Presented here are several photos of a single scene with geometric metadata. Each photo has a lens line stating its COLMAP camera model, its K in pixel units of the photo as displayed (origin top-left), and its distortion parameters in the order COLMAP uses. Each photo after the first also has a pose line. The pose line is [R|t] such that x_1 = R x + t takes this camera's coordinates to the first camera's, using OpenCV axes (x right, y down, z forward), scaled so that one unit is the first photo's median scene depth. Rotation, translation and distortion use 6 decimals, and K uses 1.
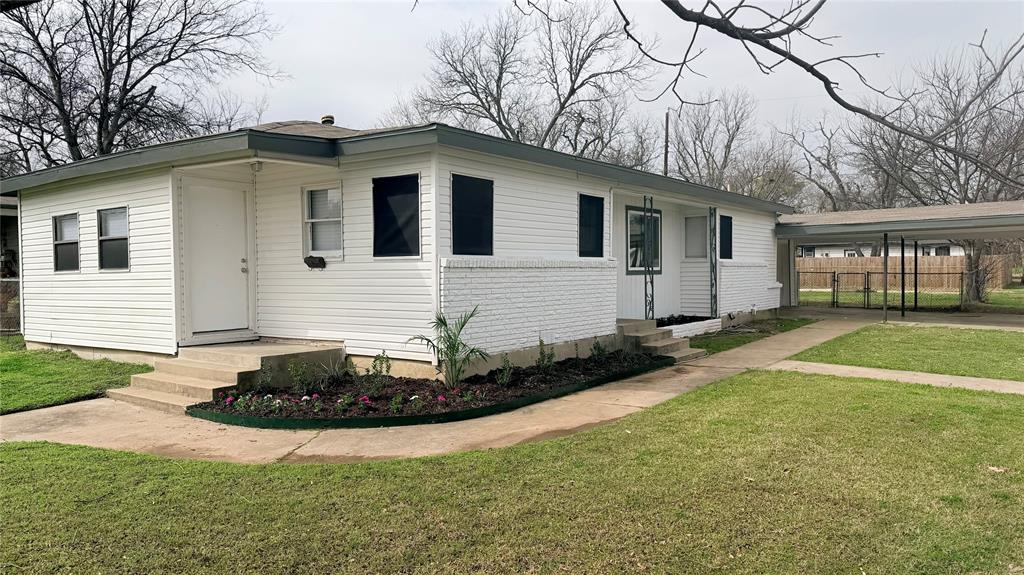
lens RADIAL K [[717.5, 0, 512.0], [0, 717.5, 287.5], [0, 0, 1]] dist [0.113159, -0.140201]
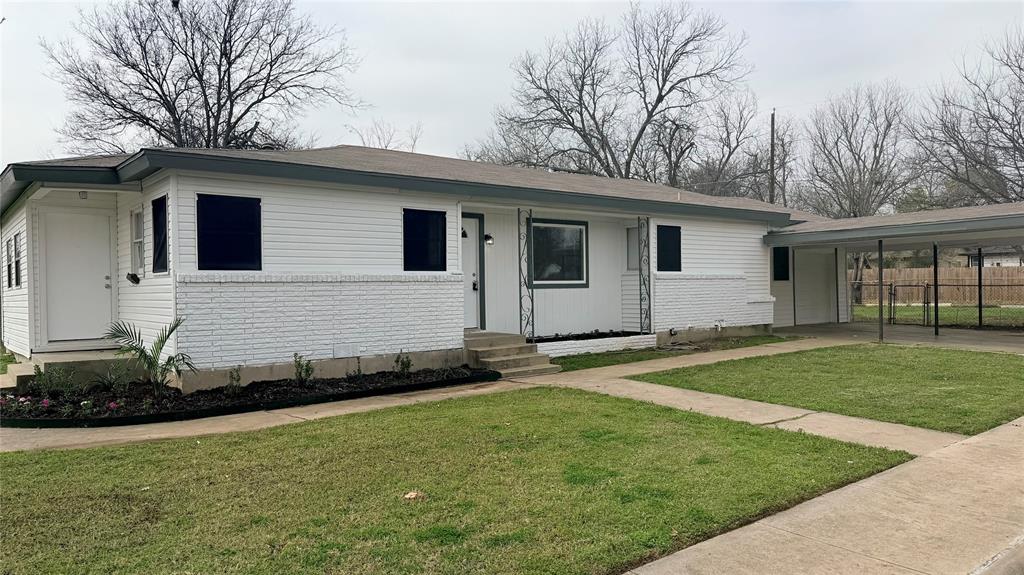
lens RADIAL K [[717.5, 0, 512.0], [0, 717.5, 287.5], [0, 0, 1]] dist [0.113159, -0.140201]
pose [[0.967973, -0.003473, -0.251031, 0.336857], [-0.001294, 0.999822, -0.018822, -0.000331], [0.251052, 0.018544, 0.967796, 0.042586]]
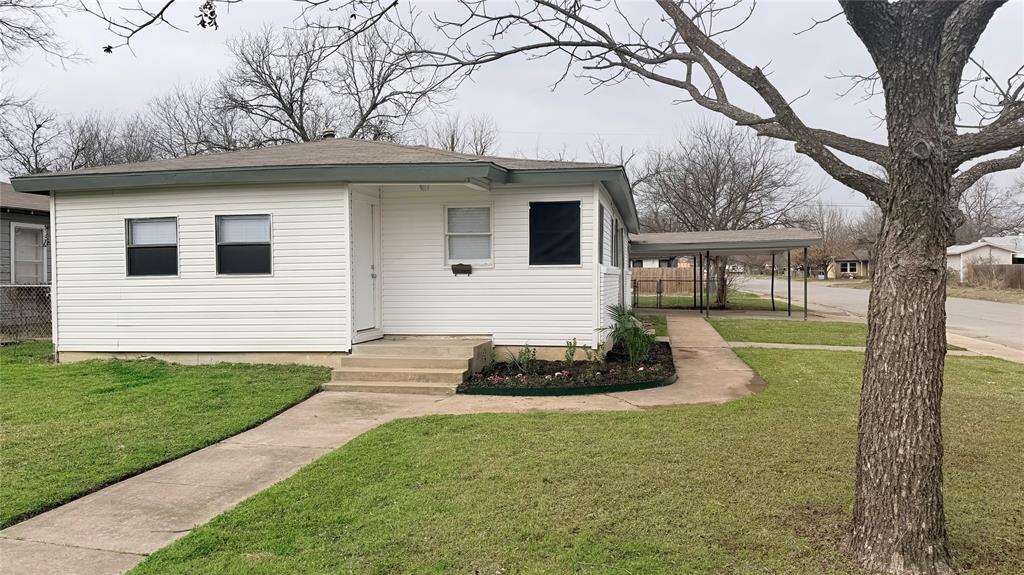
lens RADIAL K [[717.5, 0, 512.0], [0, 717.5, 287.5], [0, 0, 1]] dist [0.113159, -0.140201]
pose [[0.905446, -0.002110, 0.424456, -0.451049], [0.006820, 0.999931, -0.009578, 0.004509], [-0.424407, 0.011567, 0.905398, -0.061880]]
